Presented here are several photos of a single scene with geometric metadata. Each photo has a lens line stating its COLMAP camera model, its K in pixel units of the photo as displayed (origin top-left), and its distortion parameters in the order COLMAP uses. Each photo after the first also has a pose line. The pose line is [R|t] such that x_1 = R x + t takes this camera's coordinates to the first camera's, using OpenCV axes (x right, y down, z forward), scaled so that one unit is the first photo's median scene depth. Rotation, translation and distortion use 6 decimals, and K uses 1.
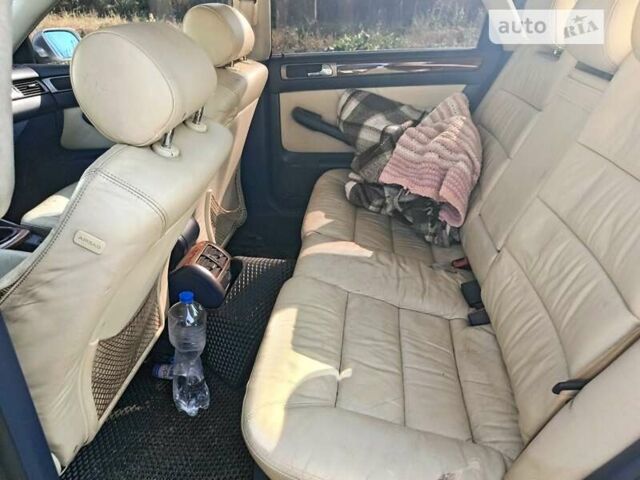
lens RADIAL K [[467.3, 0, 320.0], [0, 467.3, 240.0], [0, 0, 1]] dist [0.006818, 0.010212]
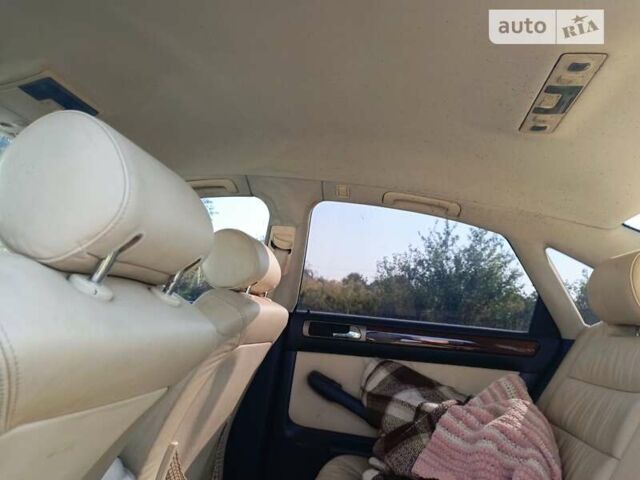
lens RADIAL K [[467.3, 0, 320.0], [0, 467.3, 240.0], [0, 0, 1]] dist [0.006818, 0.010212]
pose [[0.987435, 0.129631, -0.090372, 0.007881], [-0.157917, 0.788555, -0.594343, 0.037304], [-0.005782, 0.601146, 0.799118, 0.219042]]
